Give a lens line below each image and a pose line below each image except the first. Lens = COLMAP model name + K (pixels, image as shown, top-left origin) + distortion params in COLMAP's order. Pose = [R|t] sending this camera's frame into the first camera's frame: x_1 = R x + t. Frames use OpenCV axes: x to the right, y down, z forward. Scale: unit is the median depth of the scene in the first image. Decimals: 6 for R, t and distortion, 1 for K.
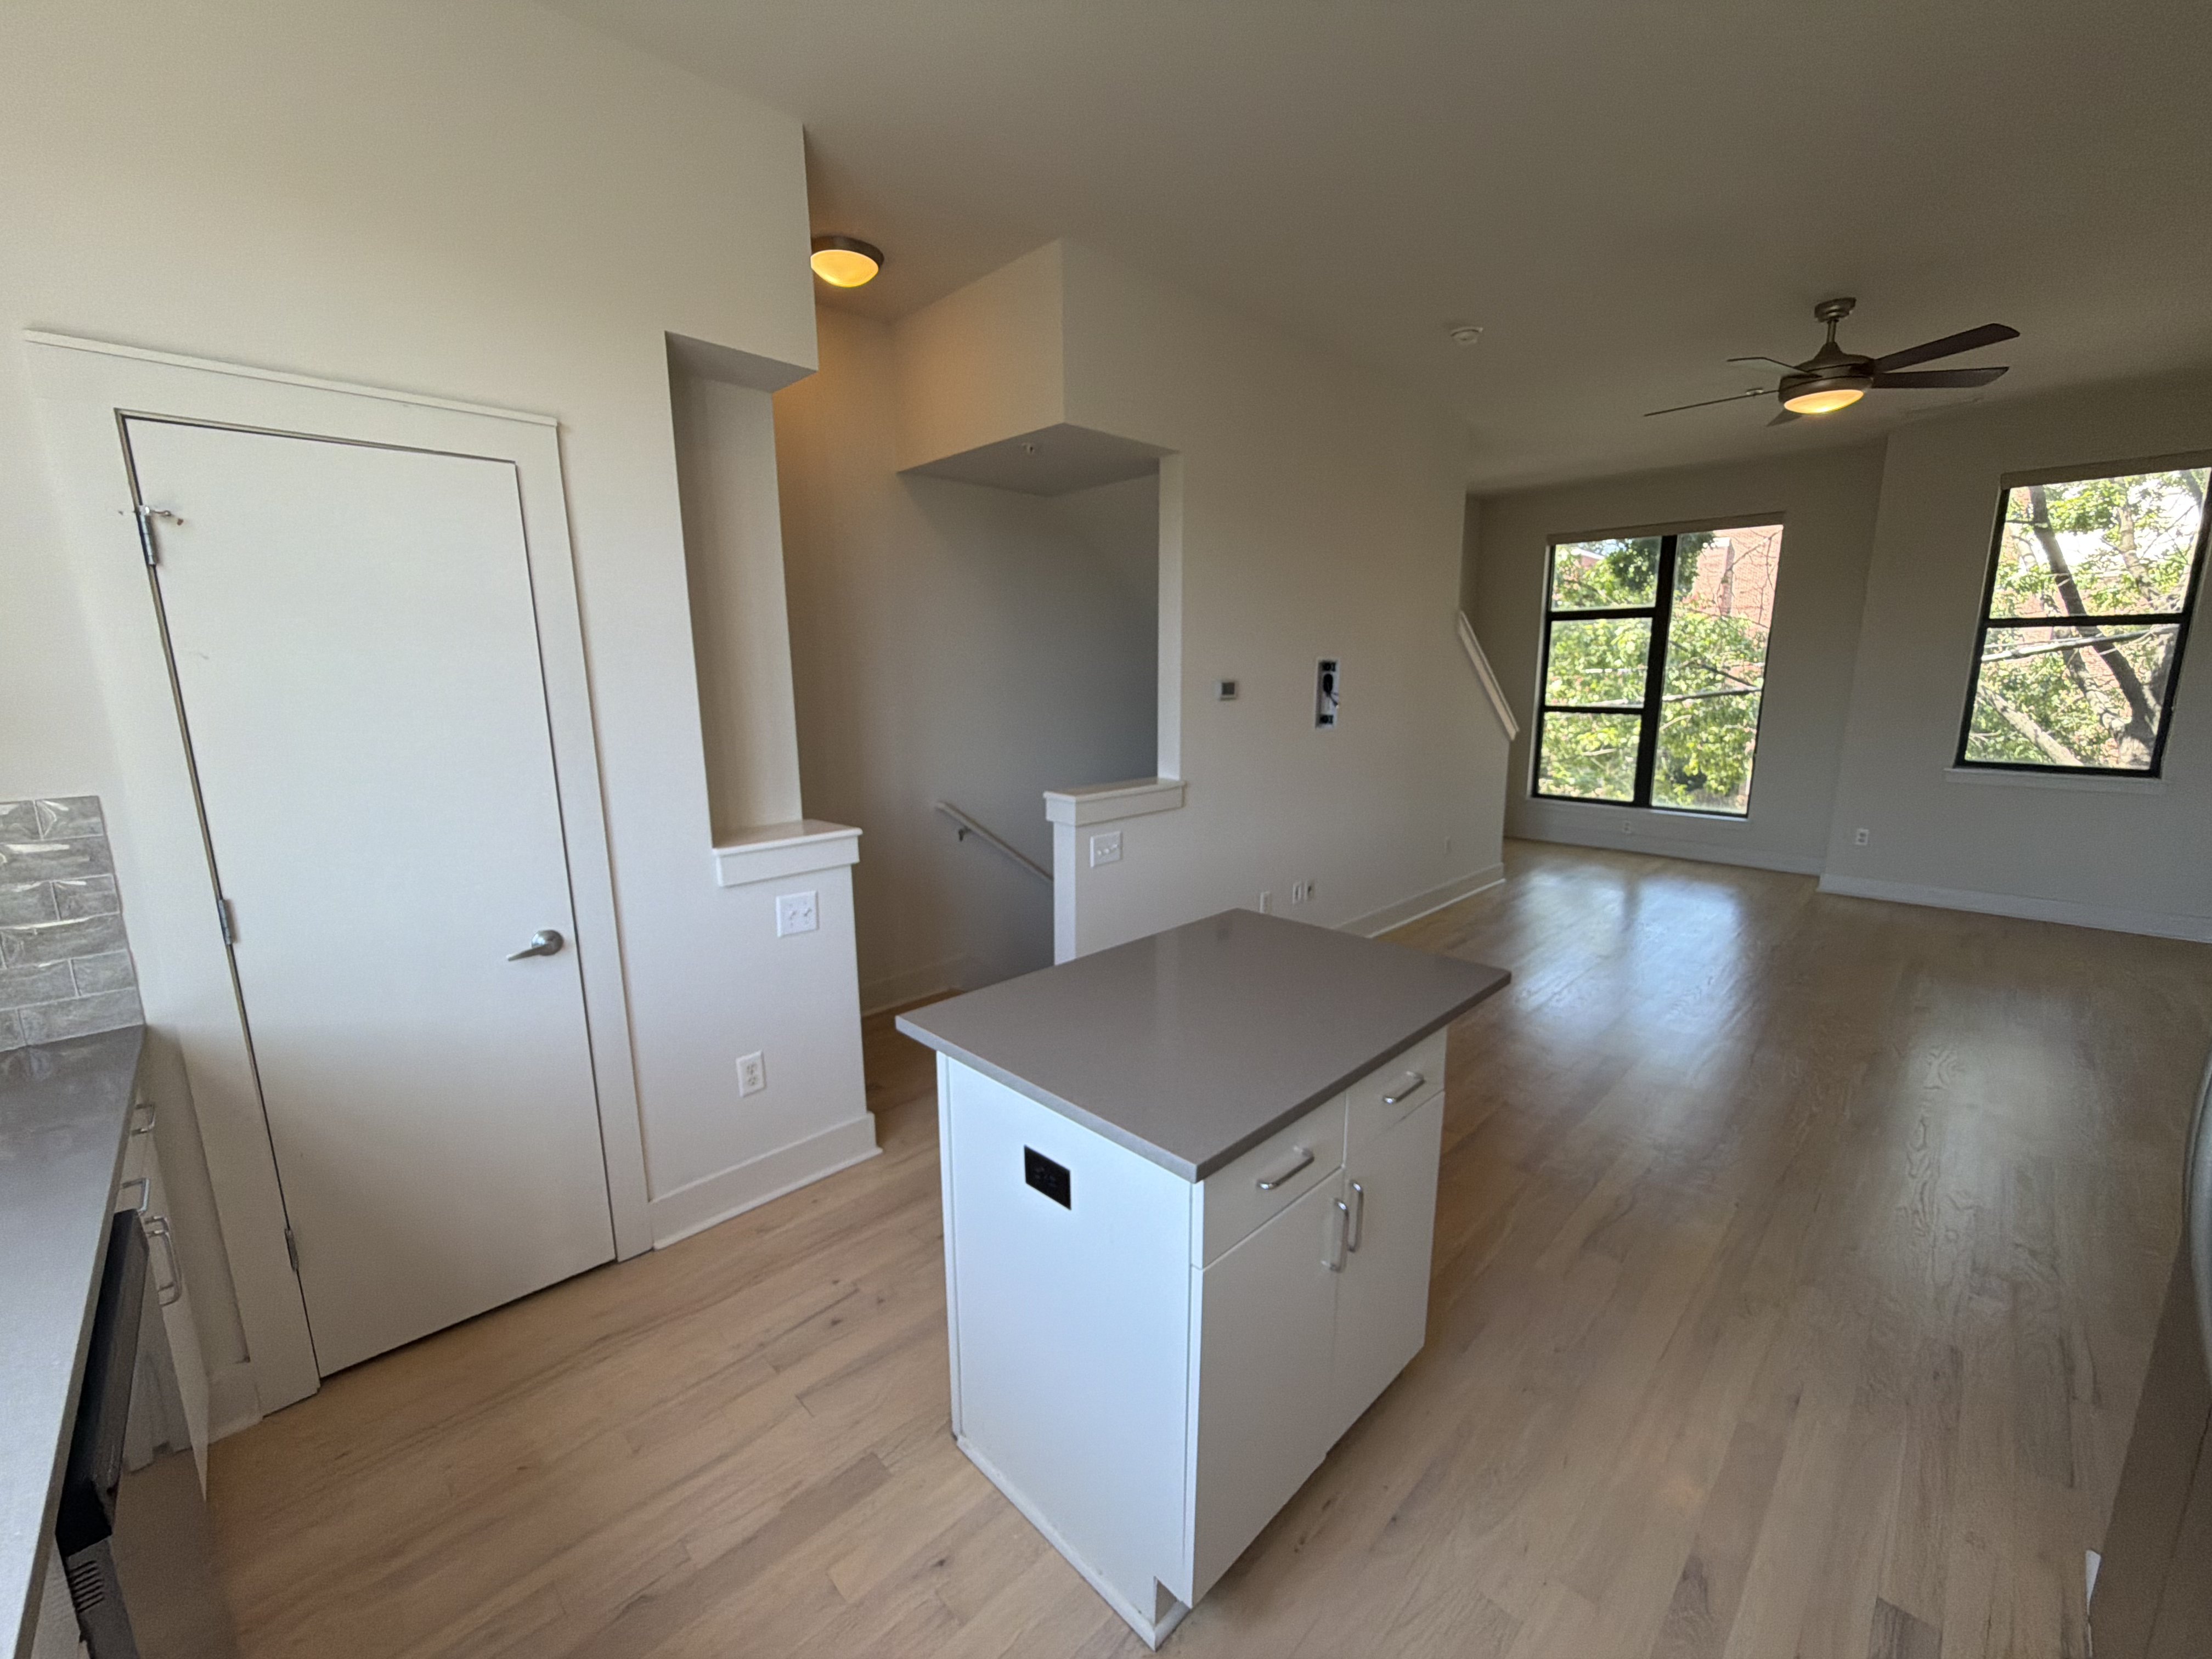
lens RADIAL K [[899.7, 0, 1094.2], [0, 899.7, 822.1], [0, 0, 1]] dist [0.001611, -0.000090]
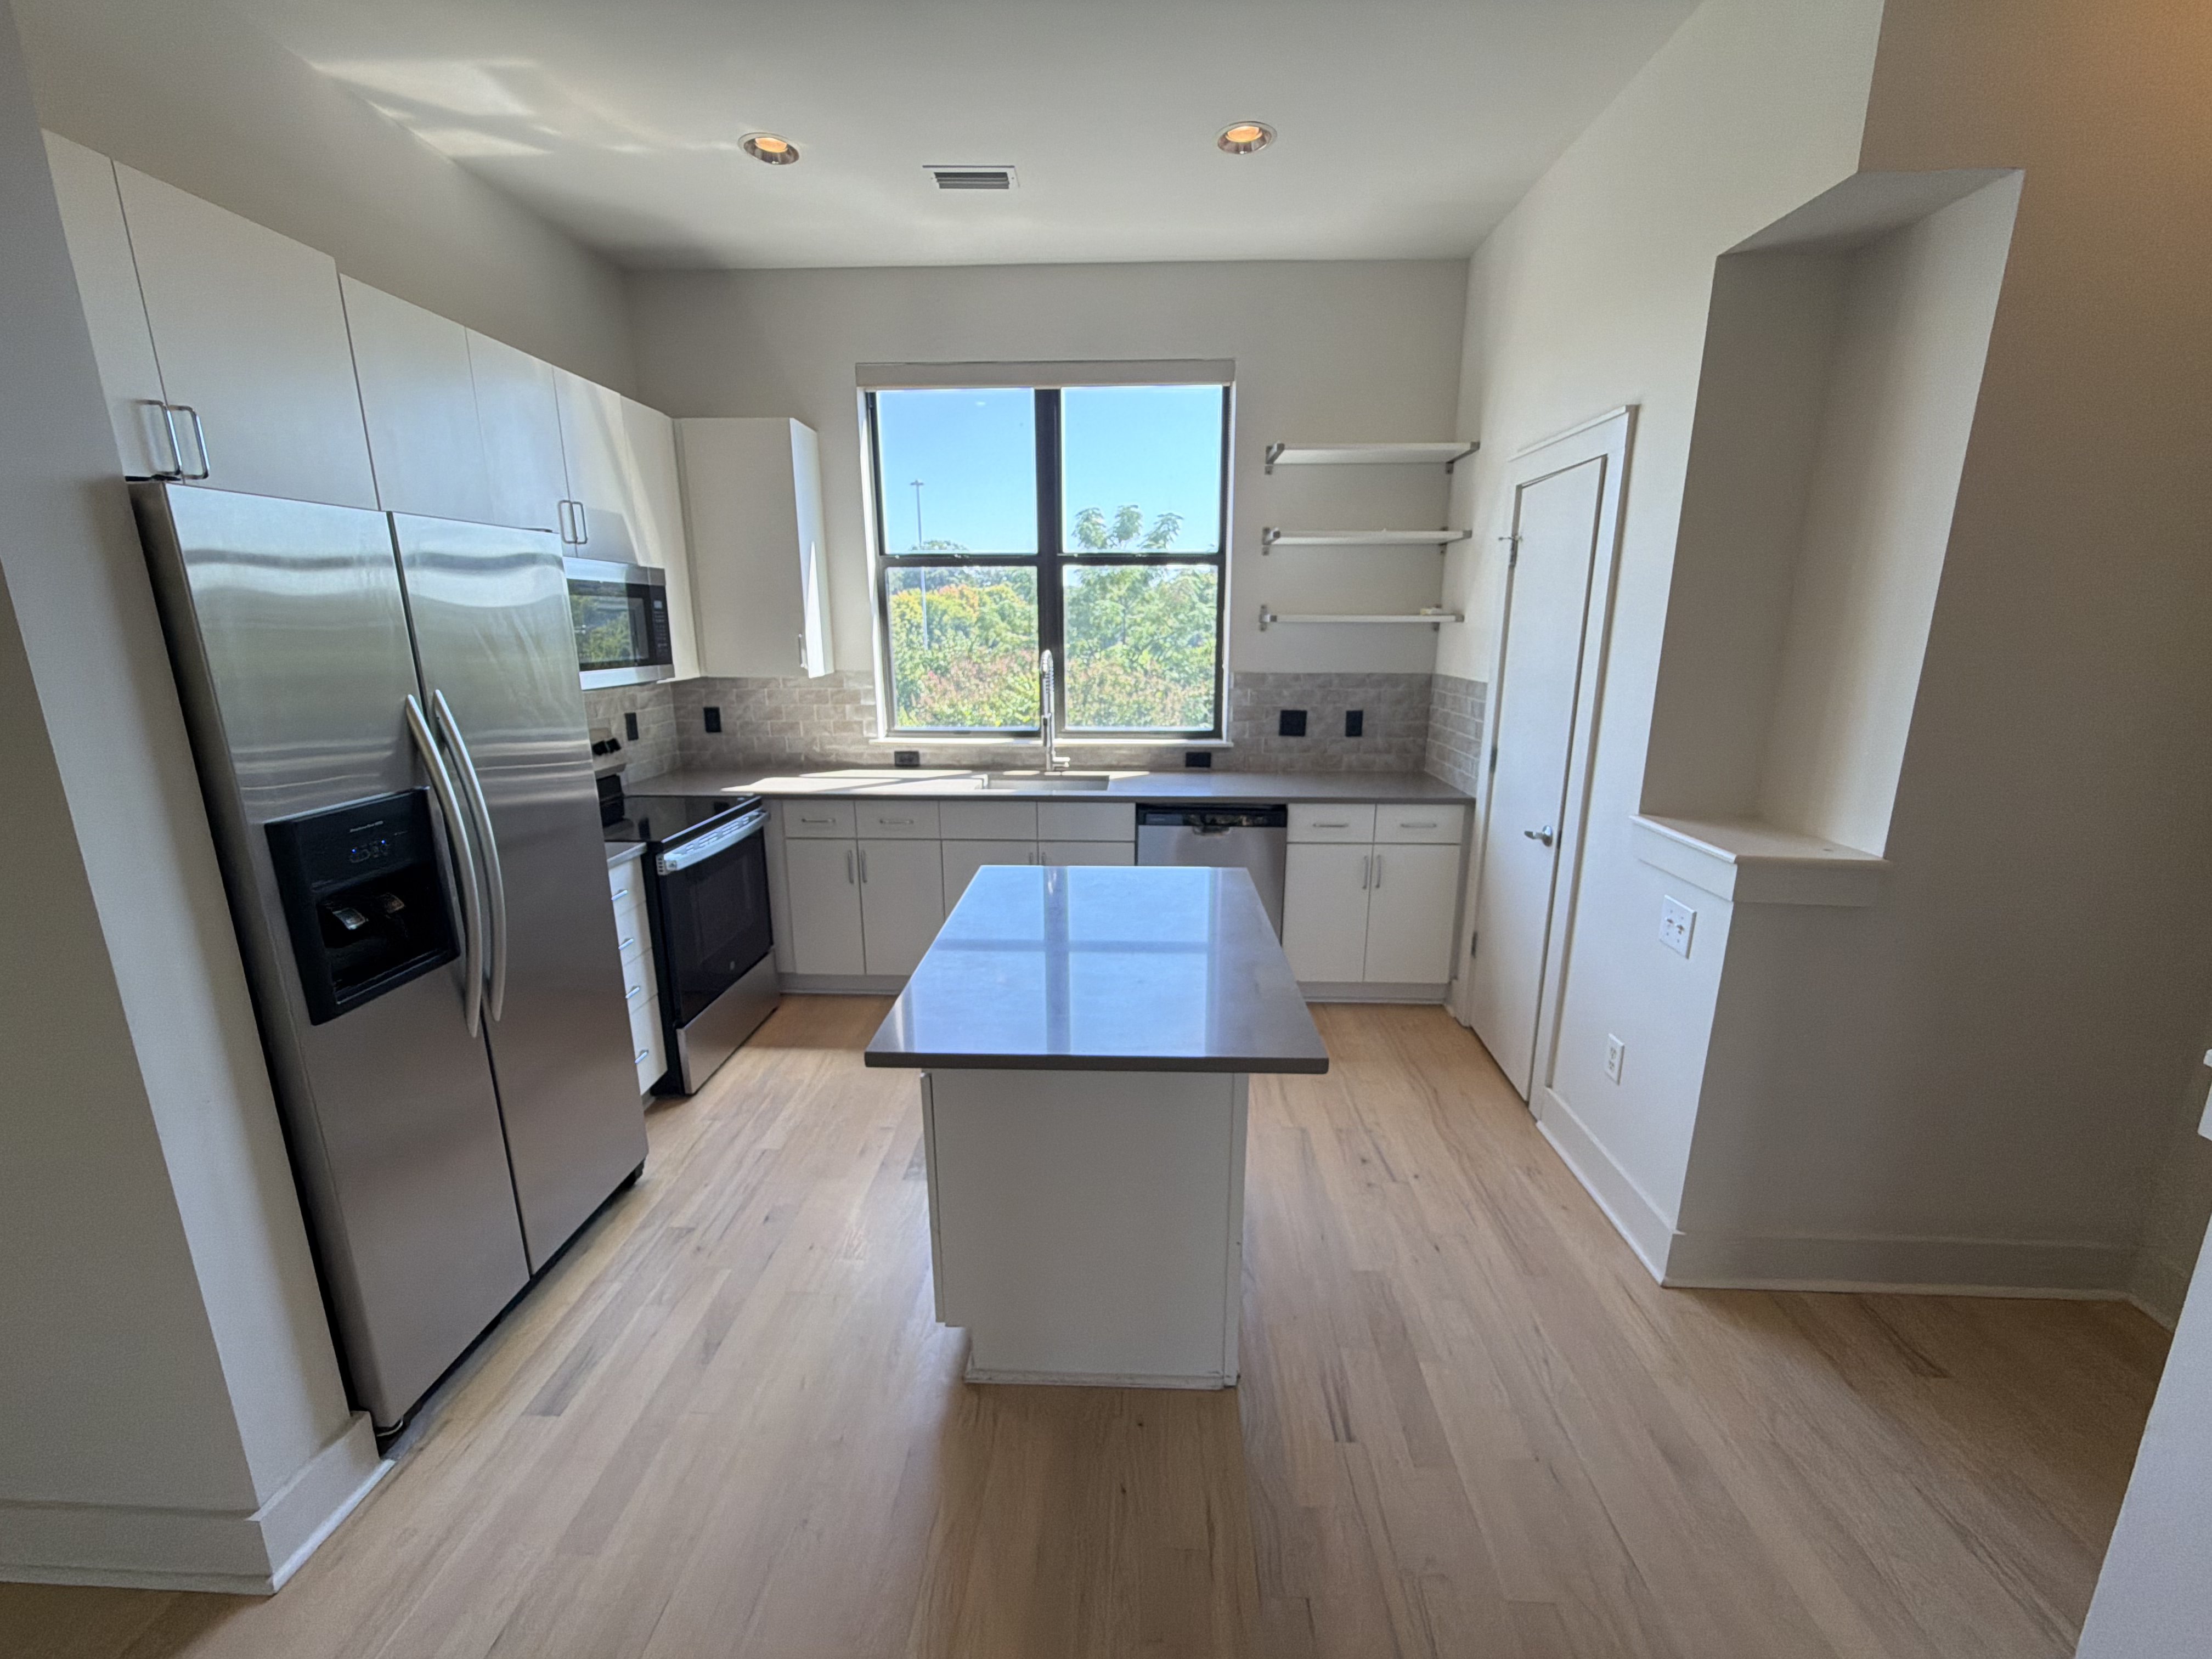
lens RADIAL K [[899.7, 0, 1117.0], [0, 899.7, 829.8], [0, 0, 1]] dist [0.001611, -0.000090]
pose [[-0.719240, 0.165873, -0.674670, 0.708453], [-0.117194, 0.928201, 0.353142, -0.257665], [0.684806, 0.333061, -0.648160, 1.414433]]
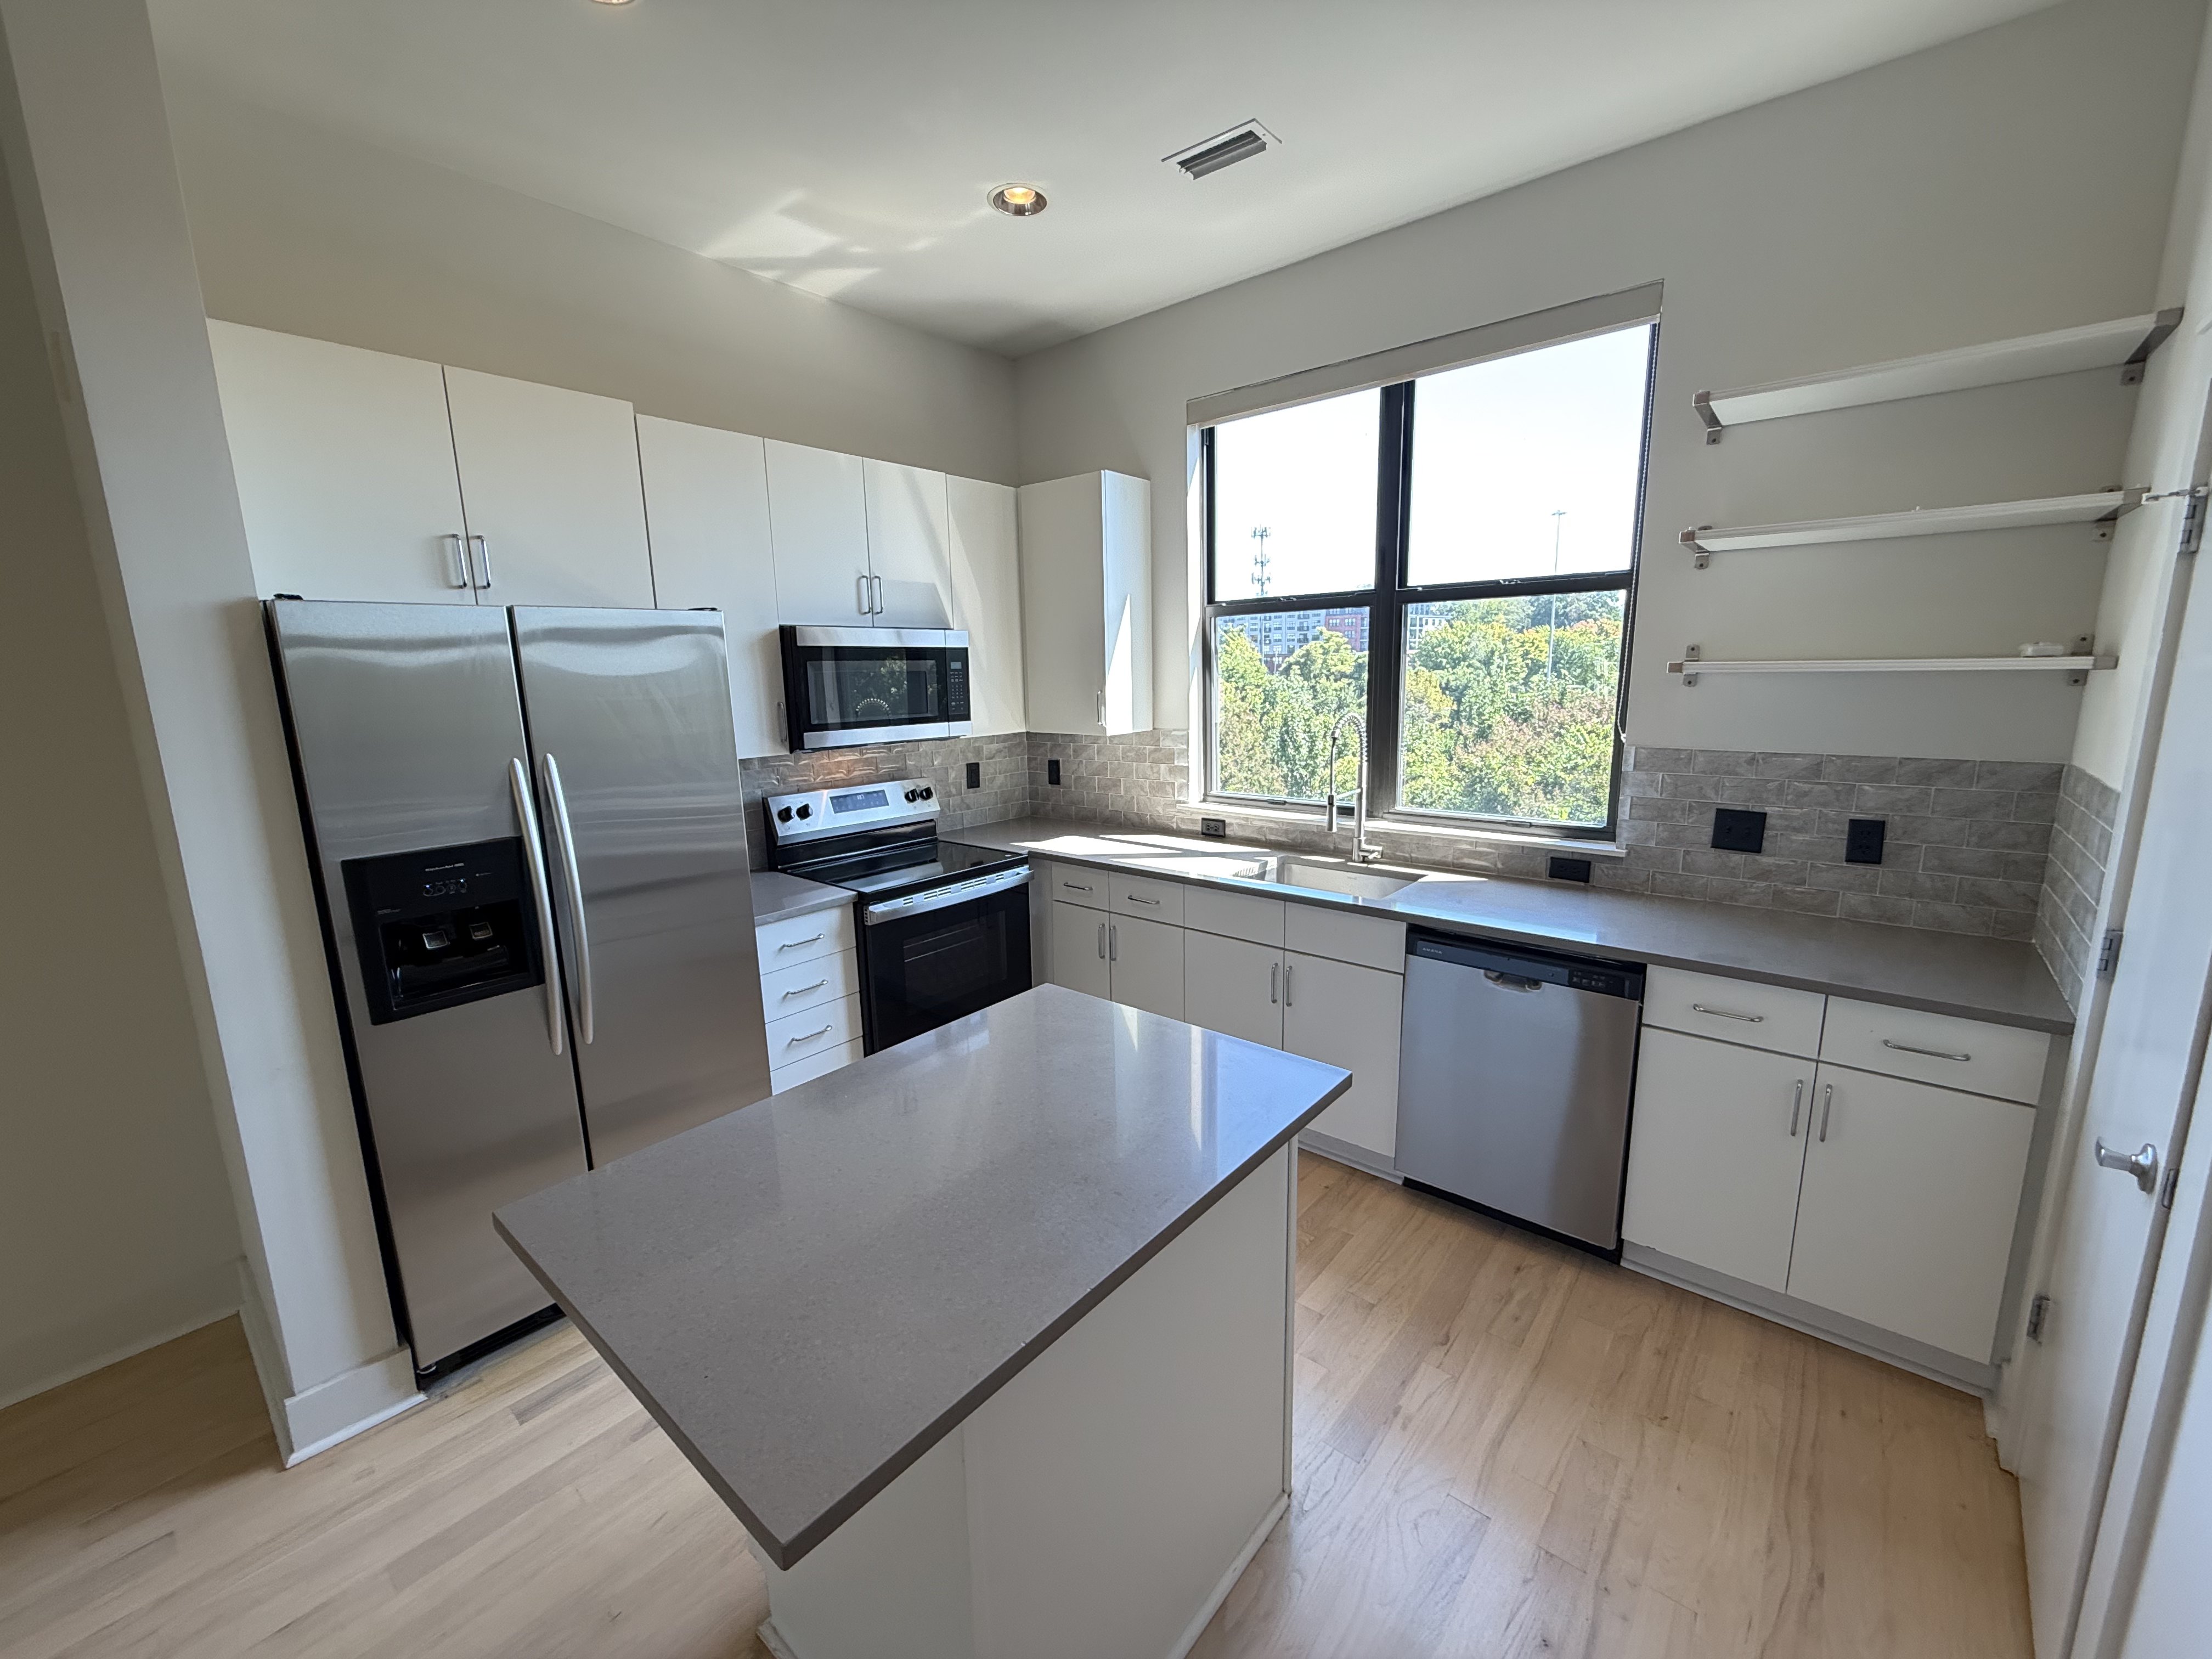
lens RADIAL K [[899.7, 0, 1103.2], [0, 899.7, 829.2], [0, 0, 1]] dist [0.001611, -0.000090]
pose [[-0.995299, 0.043812, -0.086368, 0.076991], [0.010981, 0.937121, 0.348831, -0.265322], [0.096221, 0.346243, -0.933197, 1.391862]]
